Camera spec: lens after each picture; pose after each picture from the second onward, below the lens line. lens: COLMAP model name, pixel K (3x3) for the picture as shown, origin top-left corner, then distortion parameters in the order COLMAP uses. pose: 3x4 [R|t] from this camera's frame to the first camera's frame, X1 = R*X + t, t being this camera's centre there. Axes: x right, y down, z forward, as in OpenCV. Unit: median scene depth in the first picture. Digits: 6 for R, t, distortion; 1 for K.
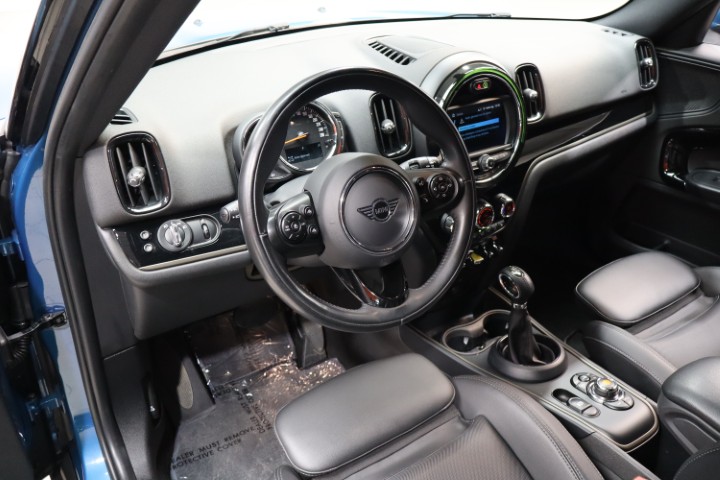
lens RADIAL K [[637.9, 0, 357.7], [0, 637.9, 239.5], [0, 0, 1]] dist [-0.018780, -0.043473]
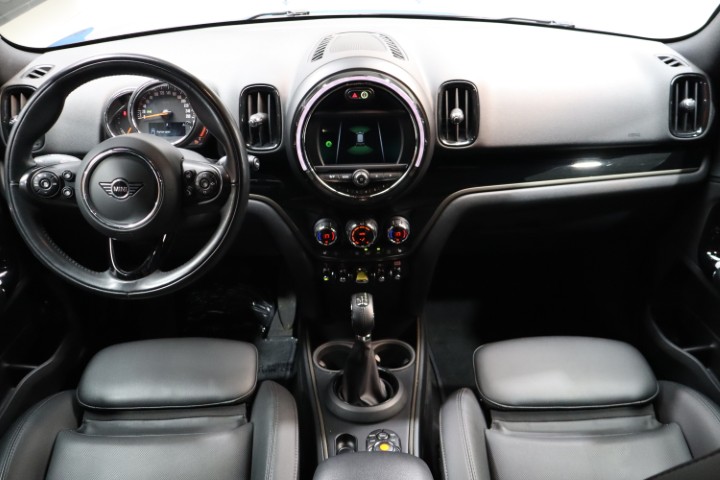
lens RADIAL K [[637.9, 0, 364.4], [0, 637.9, 243.5], [0, 0, 1]] dist [-0.018780, -0.043473]
pose [[0.839856, 0.266782, -0.472725, 0.625351], [-0.248621, 0.963227, 0.101889, -0.115222], [0.482524, 0.031957, 0.875300, 0.172670]]
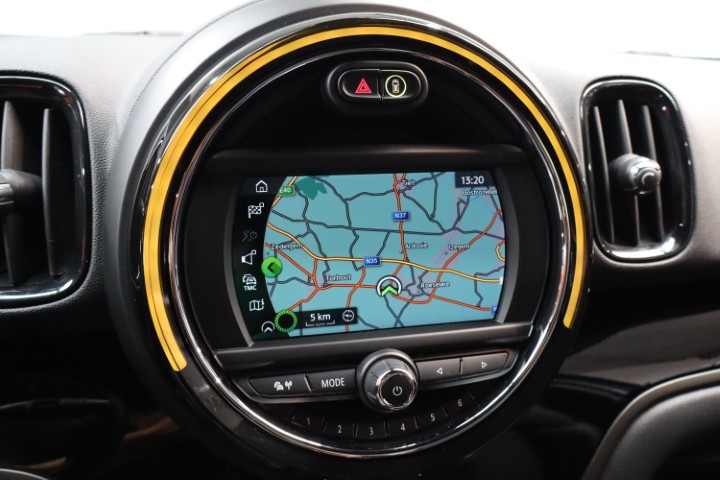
lens RADIAL K [[637.9, 0, 365.7], [0, 637.9, 239.7], [0, 0, 1]] dist [-0.018780, -0.043473]
pose [[0.938937, 0.116242, -0.323859, 0.251663], [-0.182553, 0.966110, -0.182499, -0.118084], [0.291669, 0.230476, 0.928337, 0.687654]]
